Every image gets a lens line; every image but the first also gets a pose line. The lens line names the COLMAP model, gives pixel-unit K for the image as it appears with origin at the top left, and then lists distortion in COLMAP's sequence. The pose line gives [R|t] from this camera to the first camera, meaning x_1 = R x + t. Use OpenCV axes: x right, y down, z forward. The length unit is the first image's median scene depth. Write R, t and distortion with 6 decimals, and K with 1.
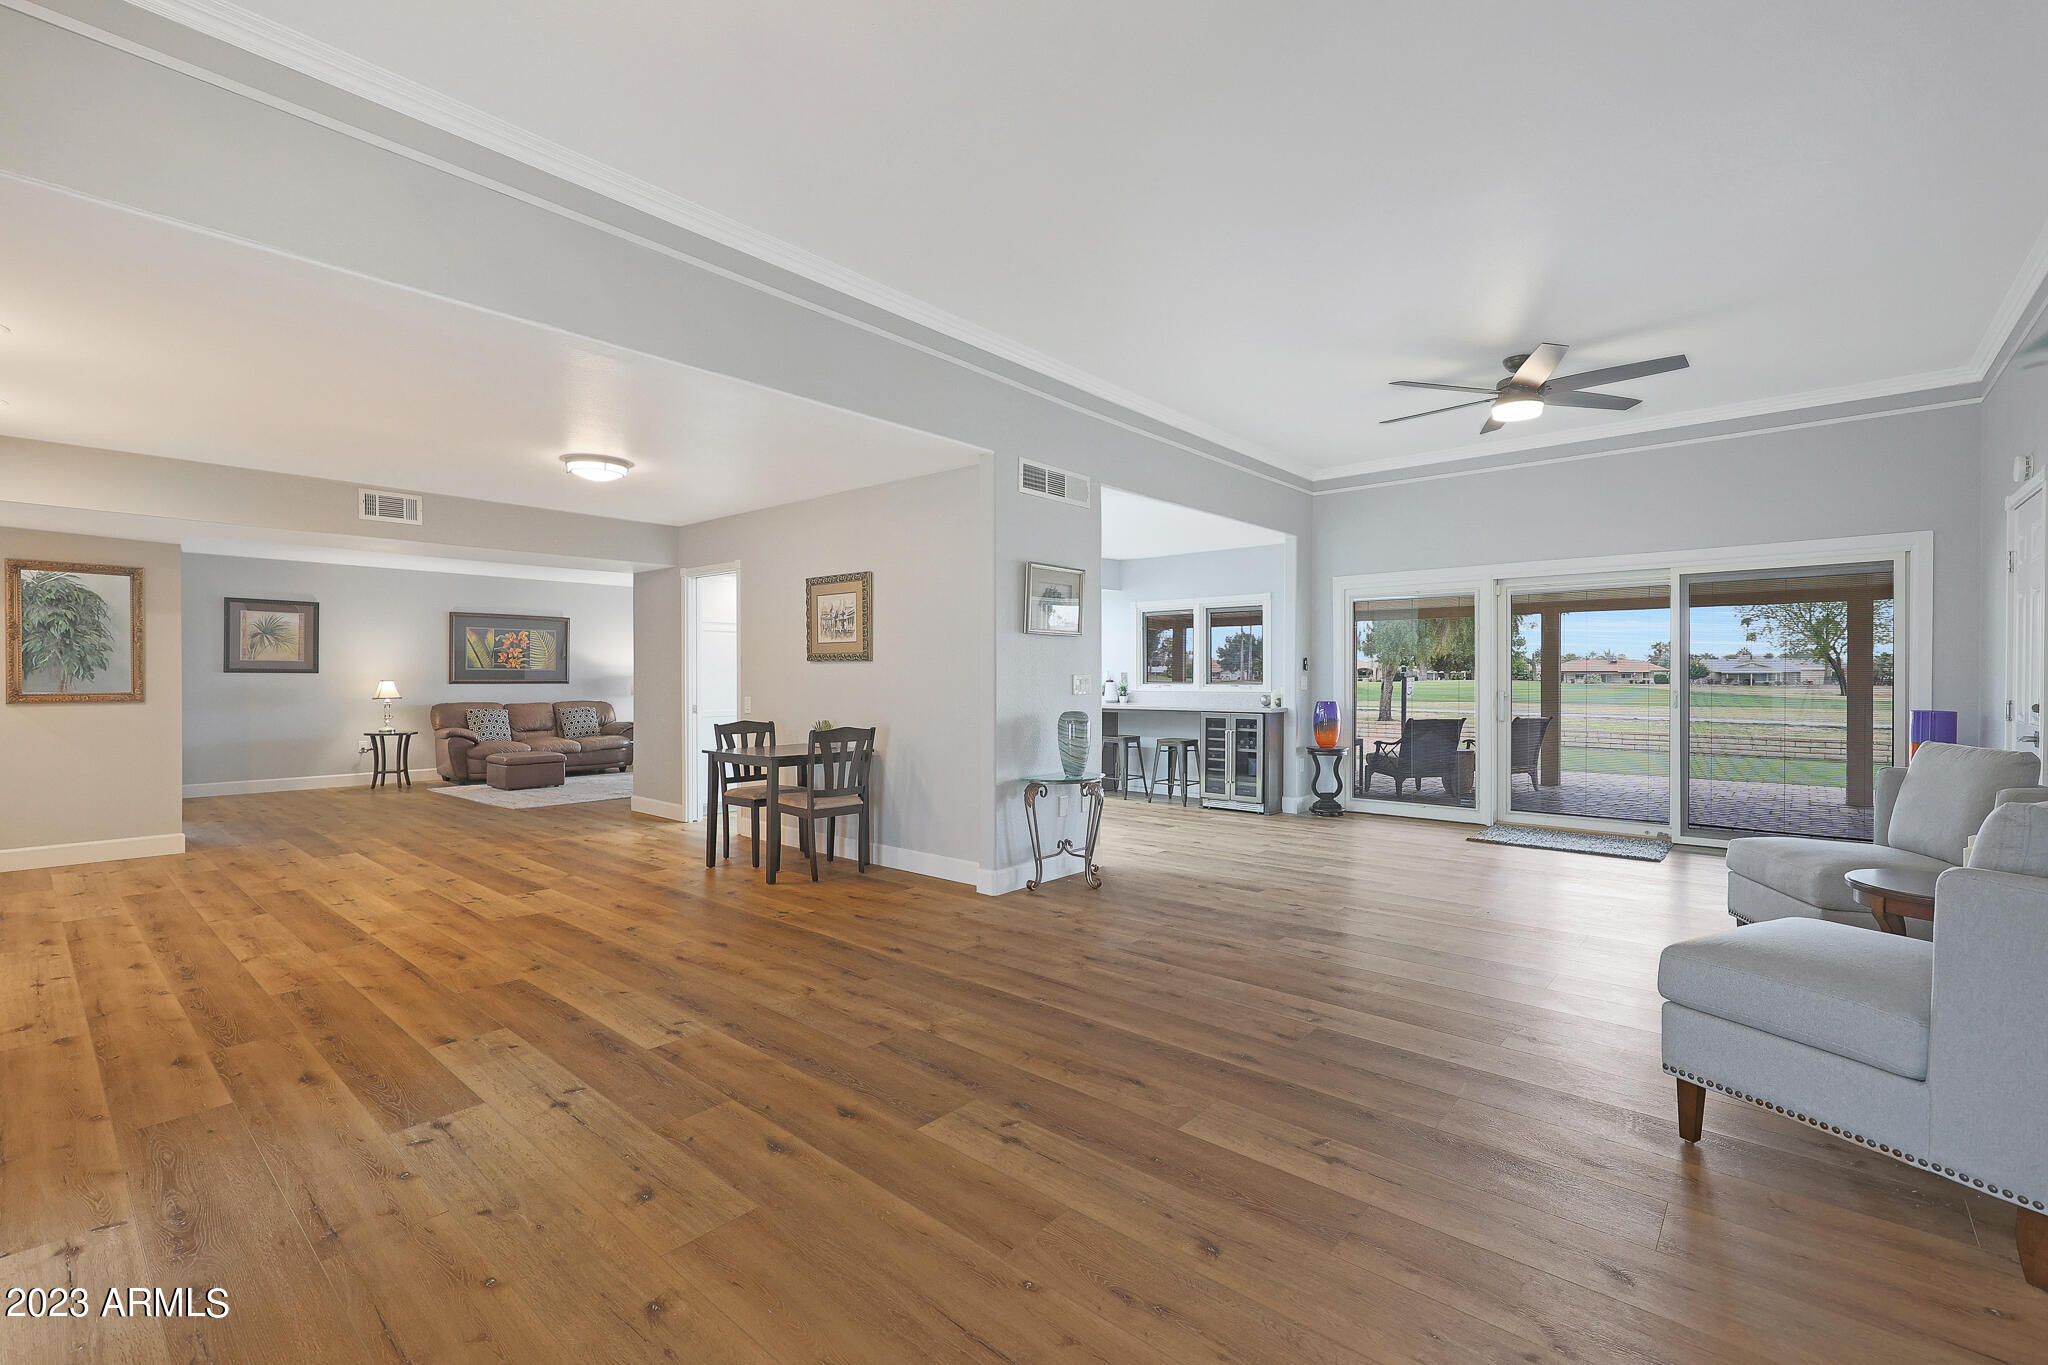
lens RADIAL K [[891.5, 0, 1037.8], [0, 891.5, 685.6], [0, 0, 1]] dist [0.000215, 0.000351]
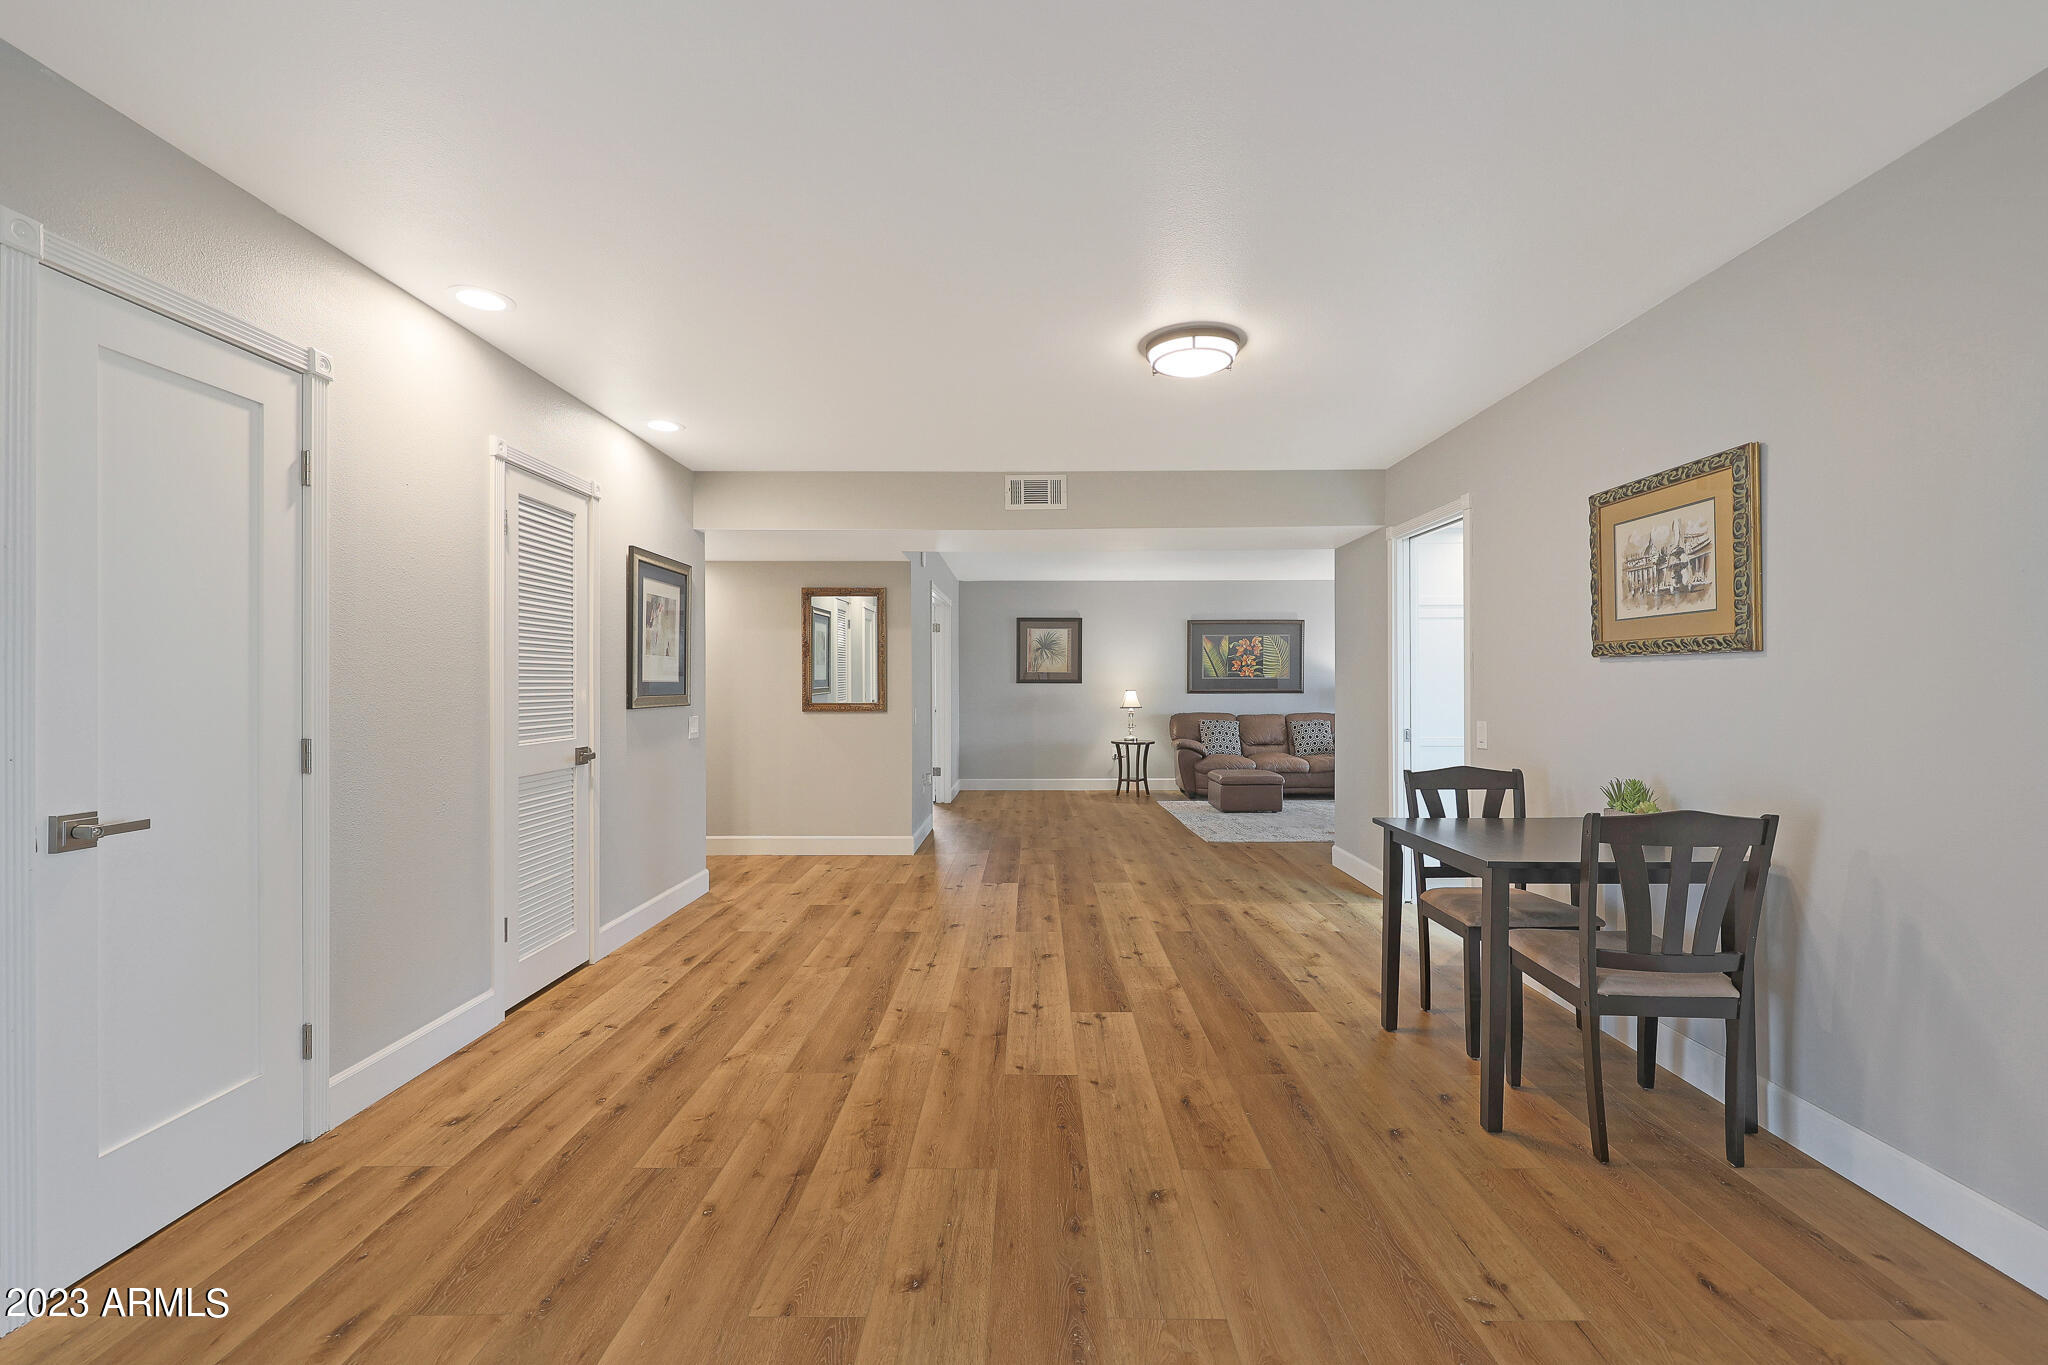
lens RADIAL K [[856.3, 0, 1027.2], [0, 856.3, 682.4], [0, 0, 1]] dist [0.003403, 0.000375]
pose [[0.646869, -0.004844, -0.762586, -0.097268], [-0.003817, 0.999947, -0.009589, -0.007425], [0.762592, 0.009114, 0.646816, 0.452050]]
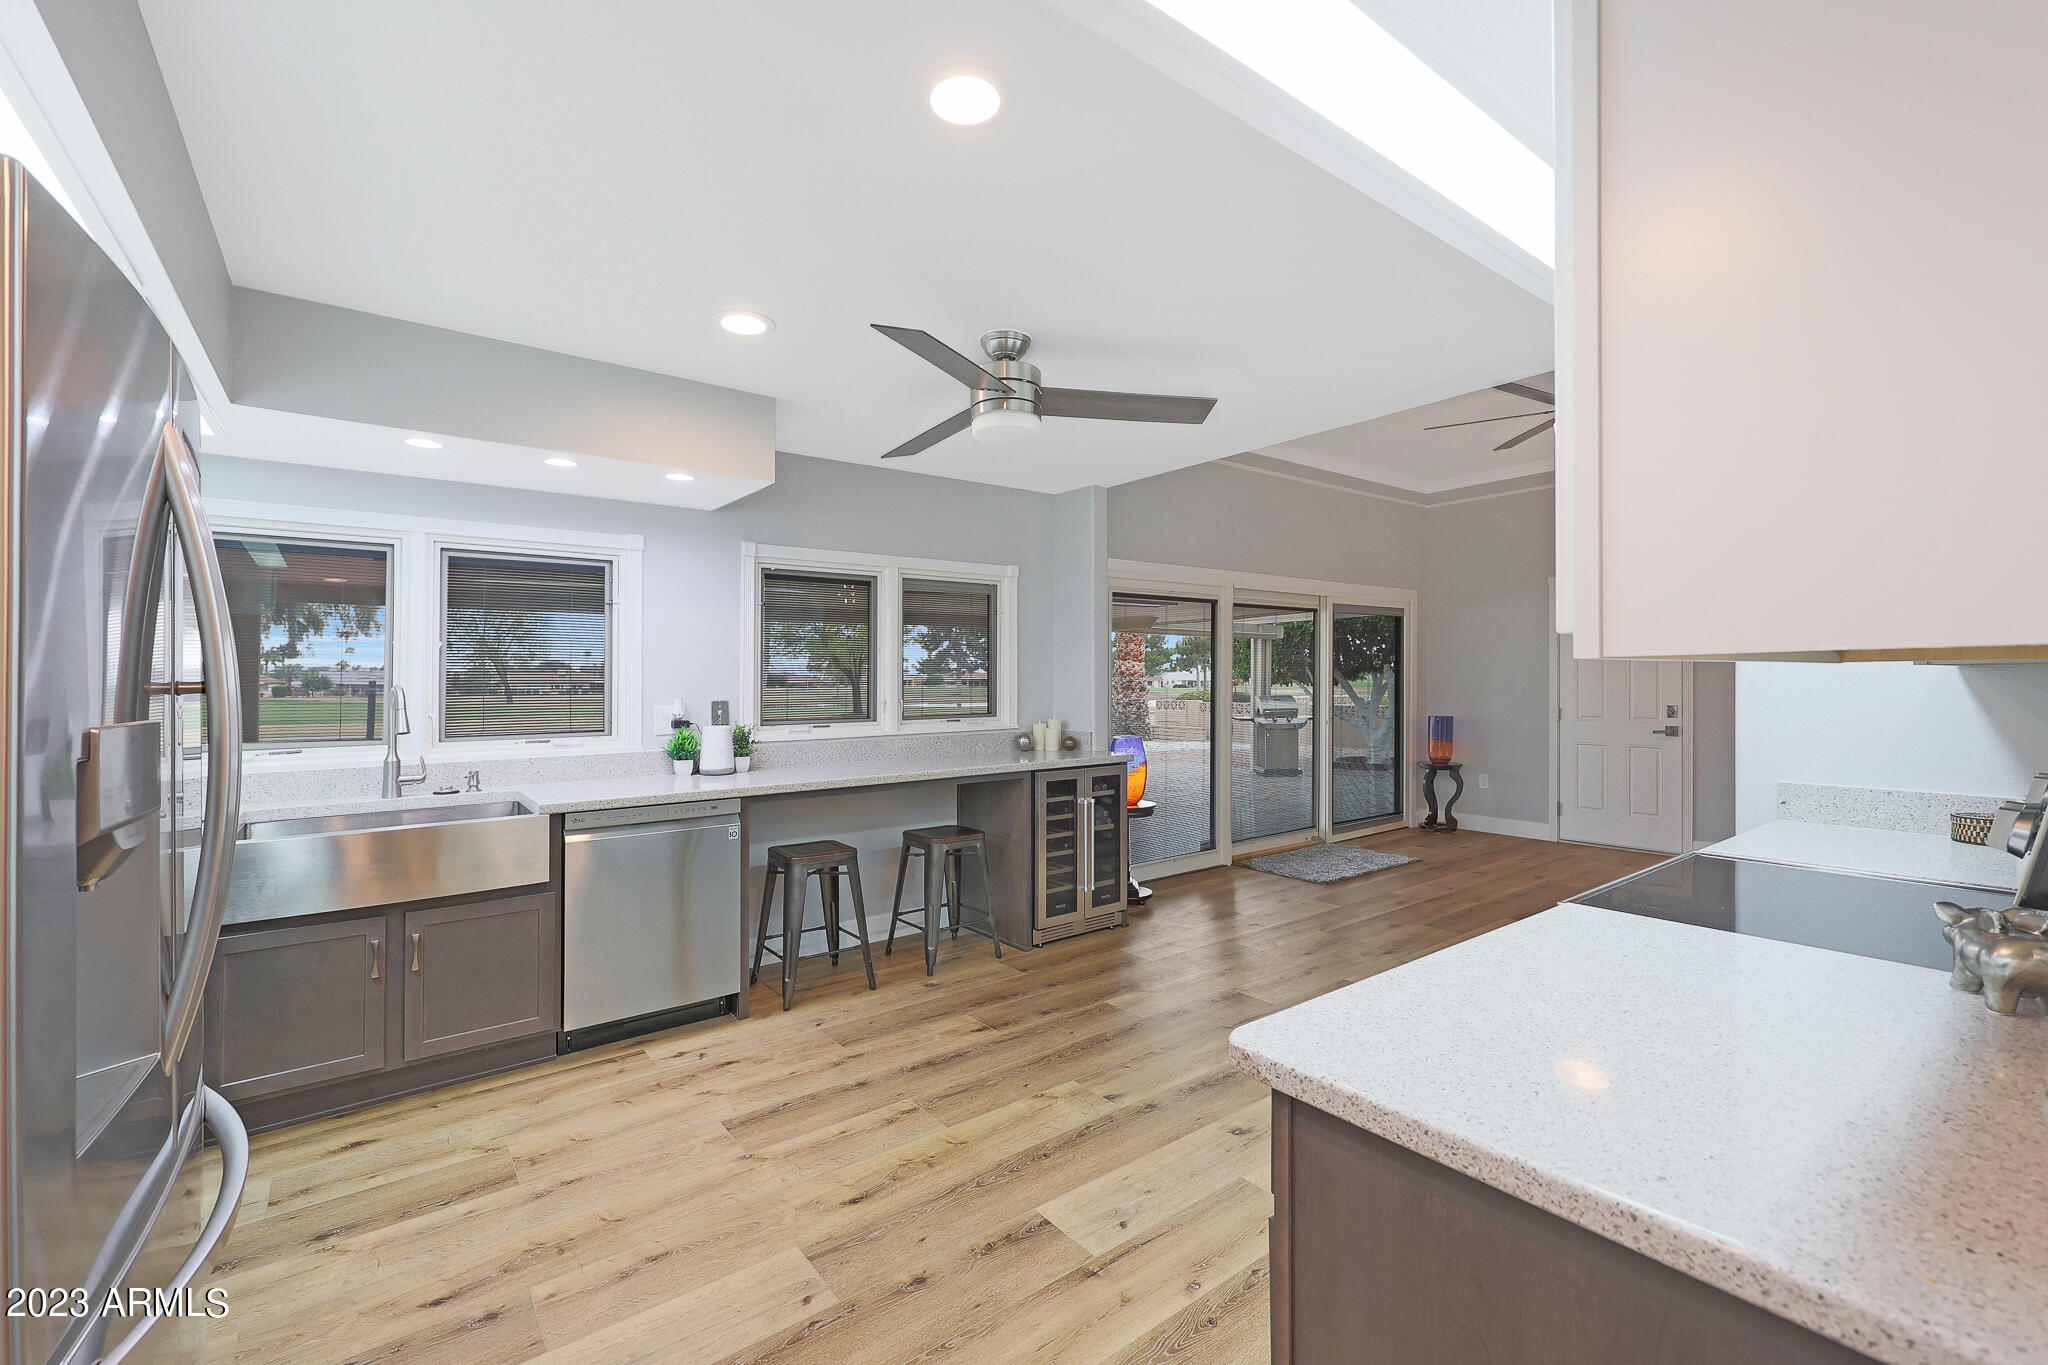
lens RADIAL K [[856.3, 0, 1027.2], [0, 856.3, 682.4], [0, 0, 1]] dist [0.003403, 0.000375]
pose [[0.204826, -0.002783, 0.978794, -0.439348], [0.018036, 0.999837, -0.000932, -0.032083], [-0.978632, 0.017845, 0.204843, 1.220507]]
